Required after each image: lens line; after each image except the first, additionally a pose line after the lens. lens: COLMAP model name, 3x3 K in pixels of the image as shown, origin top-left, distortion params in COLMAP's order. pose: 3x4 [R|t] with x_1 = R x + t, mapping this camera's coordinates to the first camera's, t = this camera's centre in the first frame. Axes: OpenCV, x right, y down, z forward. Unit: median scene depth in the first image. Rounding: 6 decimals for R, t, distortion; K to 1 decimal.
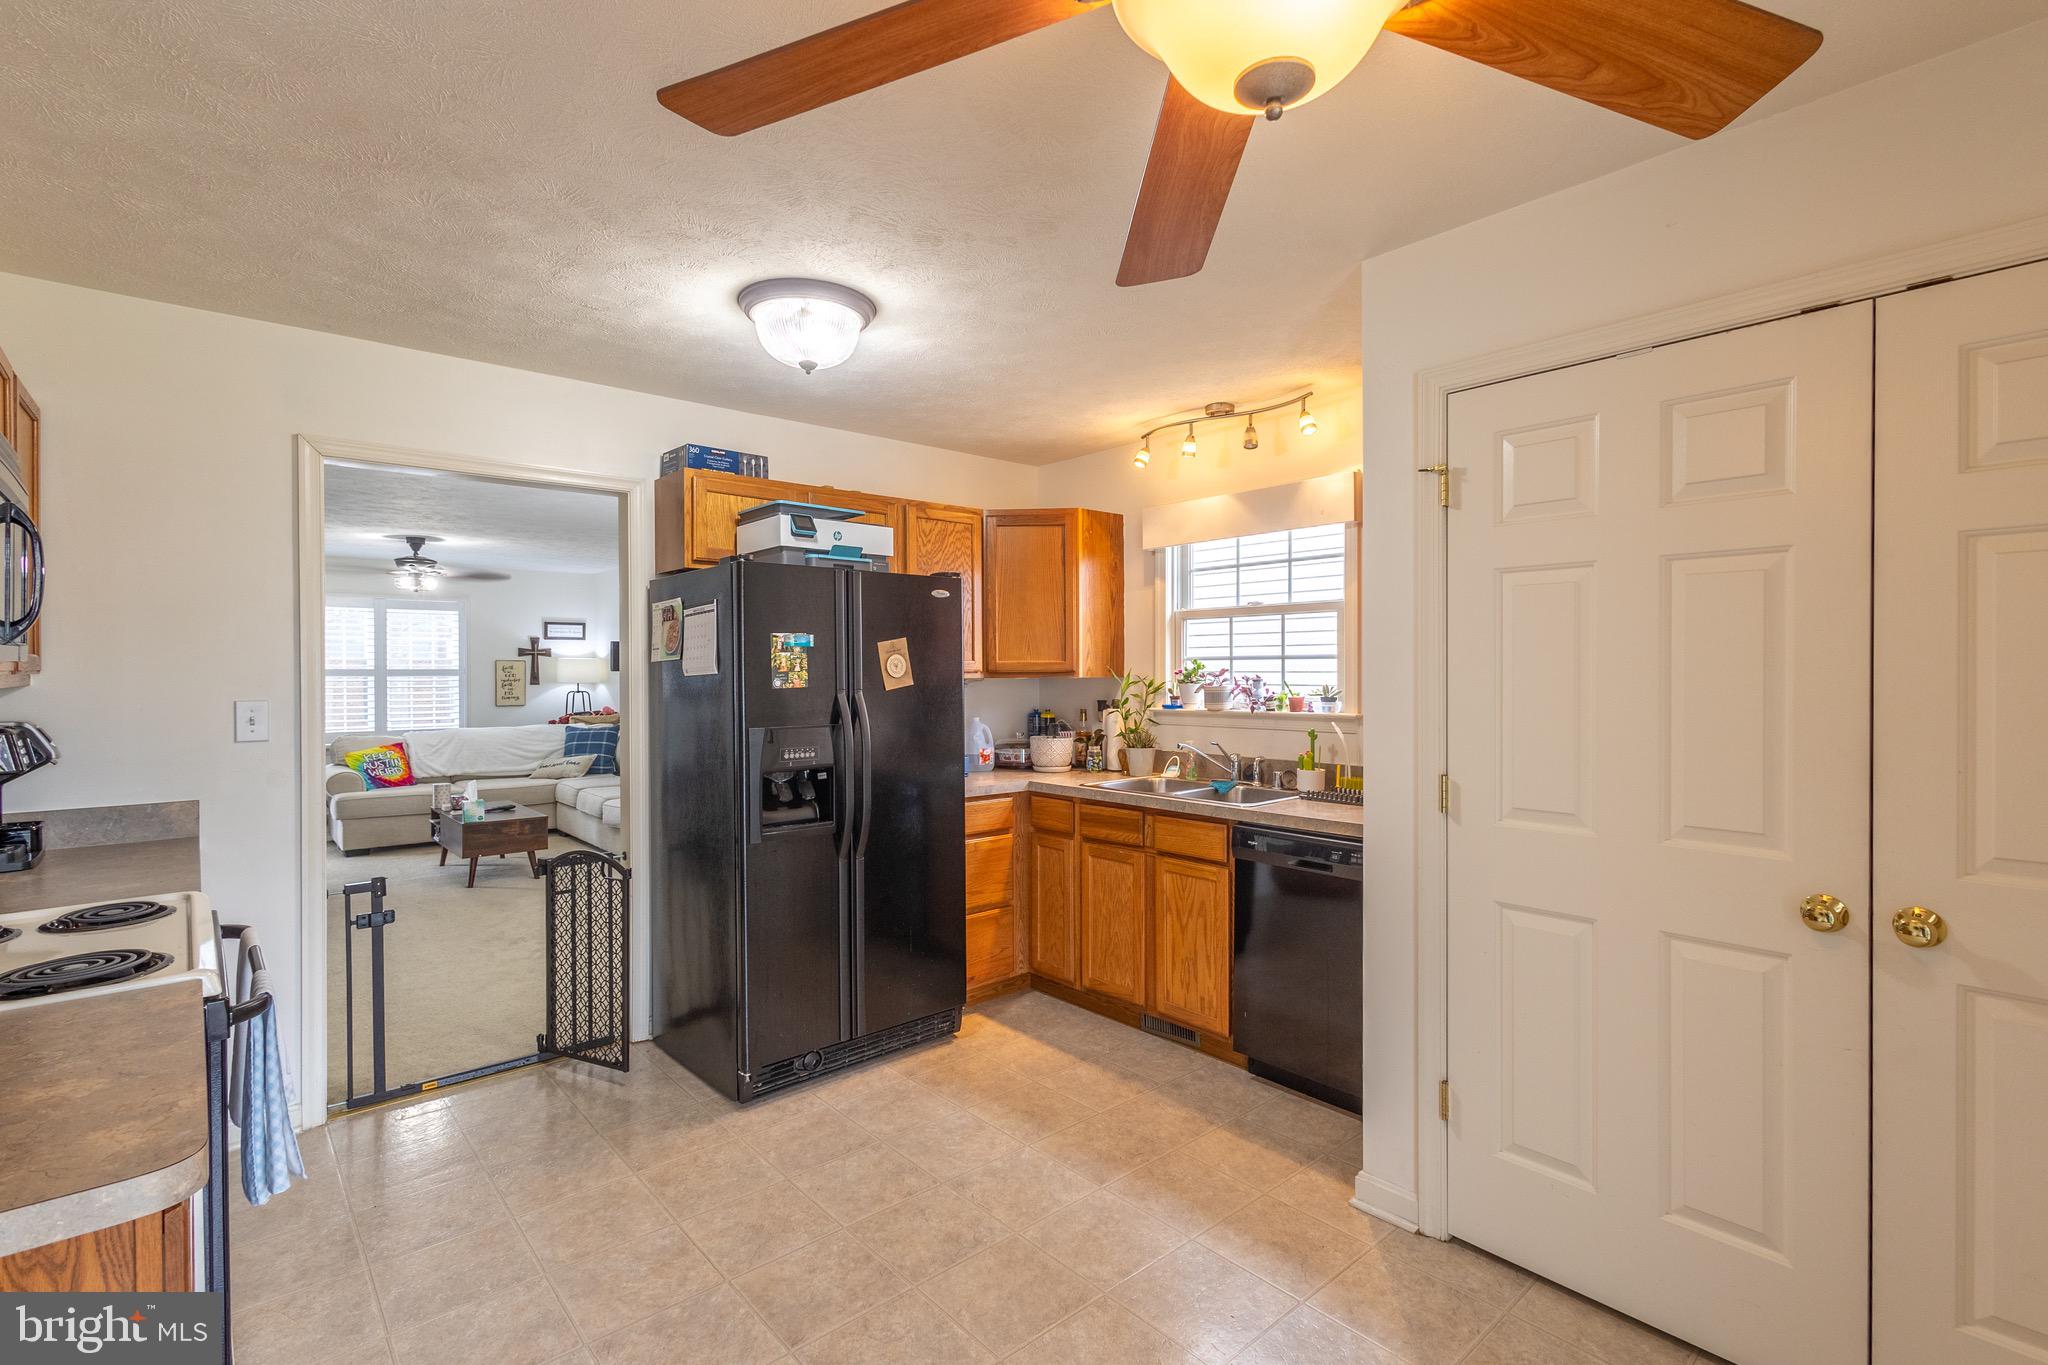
lens RADIAL K [[946.4, 0, 1023.5], [0, 946.4, 676.6], [0, 0, 1]] dist [0.019139, -0.008221]
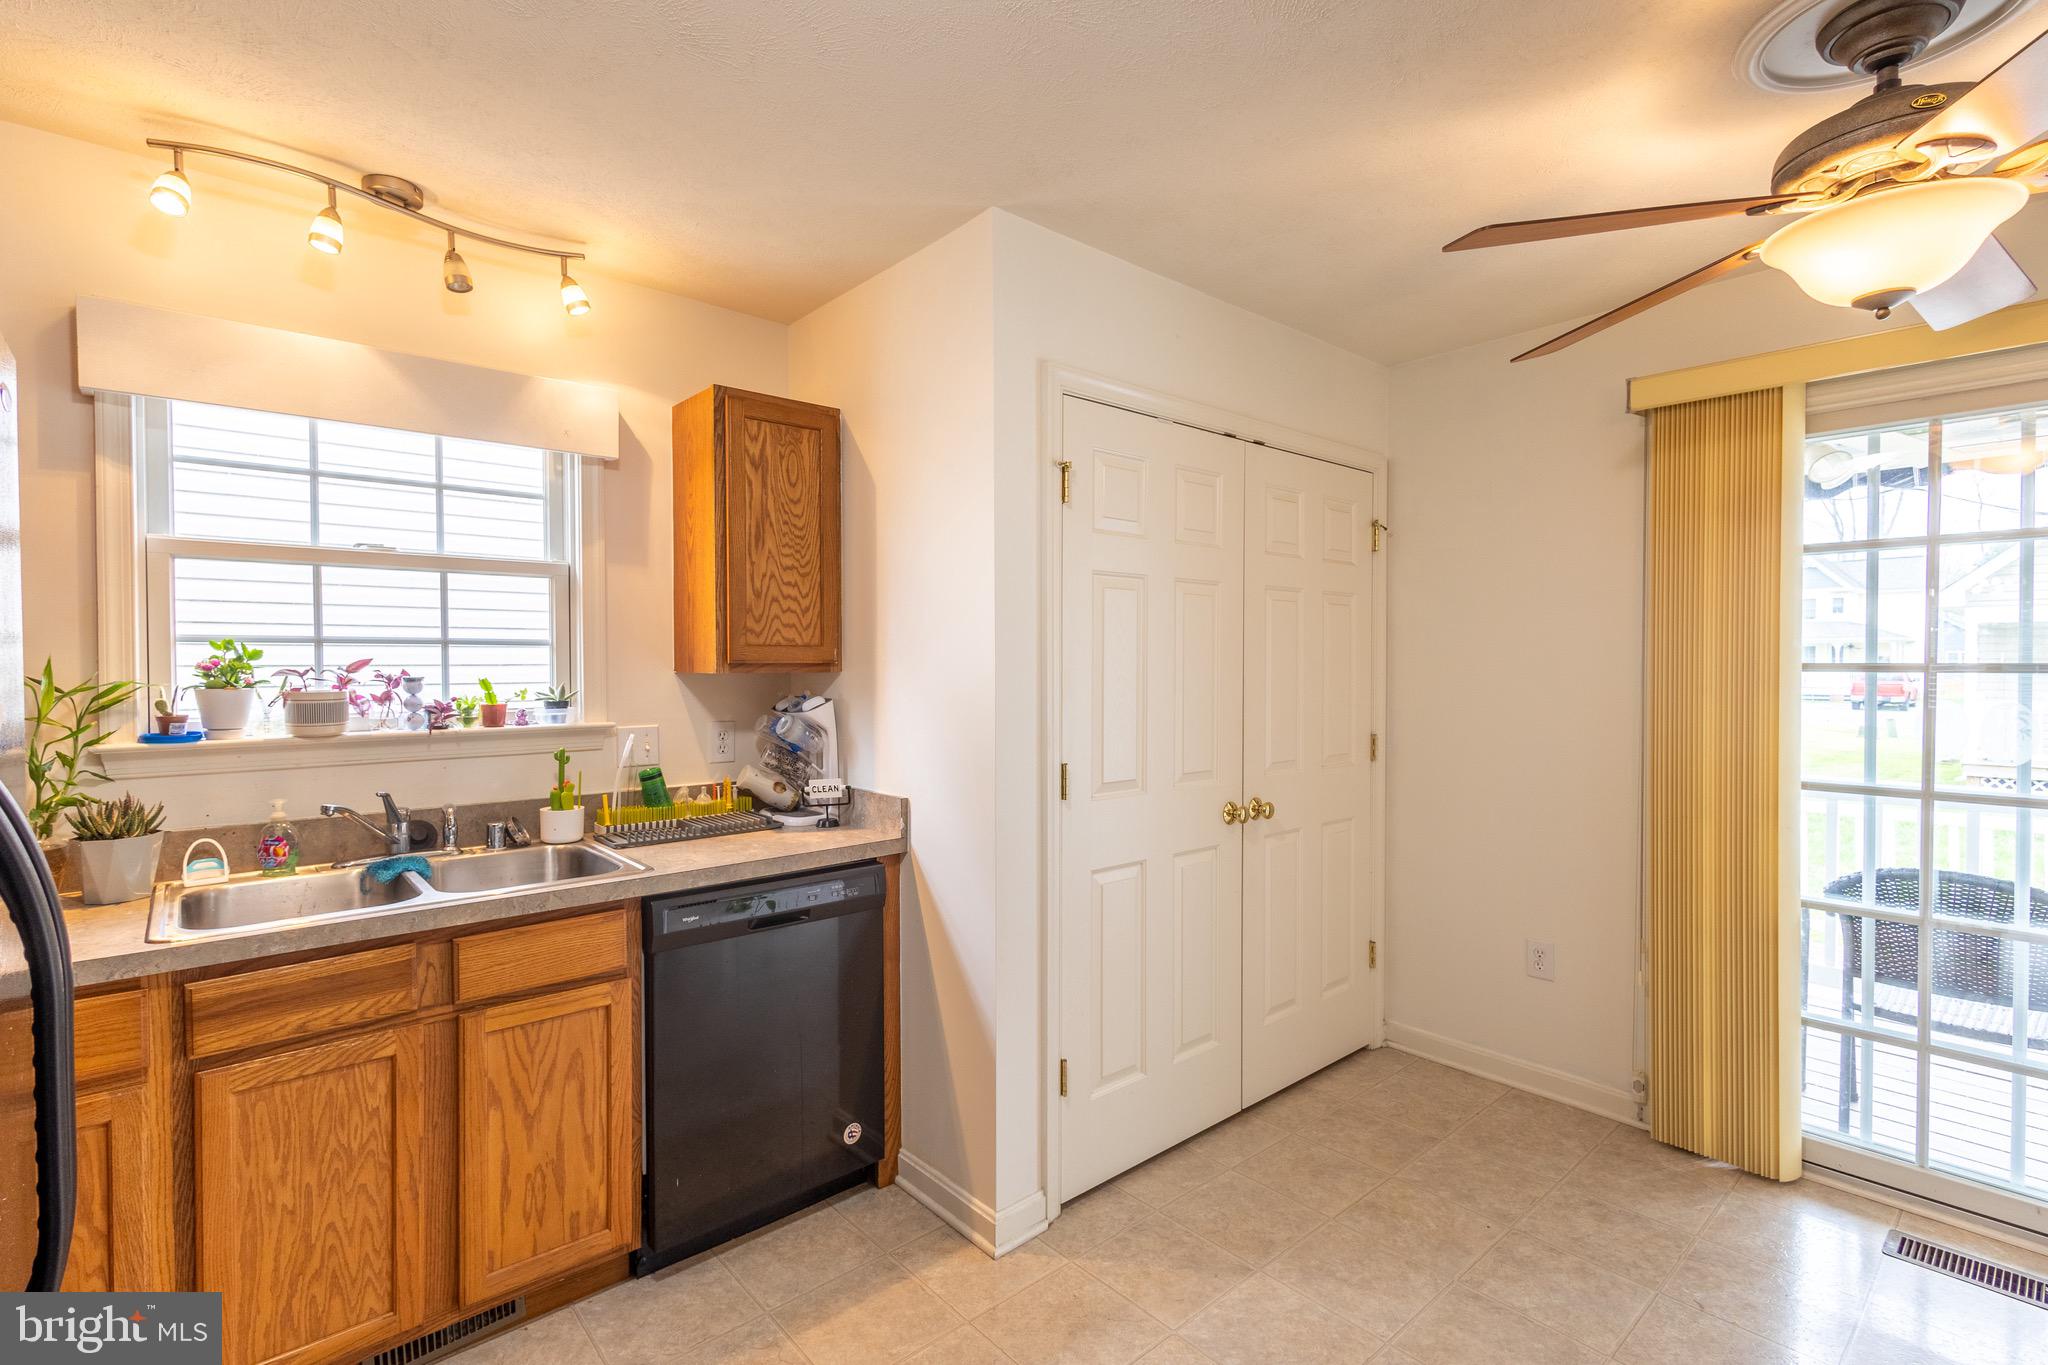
lens RADIAL K [[946.4, 0, 1023.5], [0, 946.4, 676.6], [0, 0, 1]] dist [0.019139, -0.008221]
pose [[-0.000266, -0.010843, 0.999941, -0.367459], [0.008848, 0.999902, 0.010845, -0.000821], [-0.999961, 0.008850, -0.000170, 0.654646]]
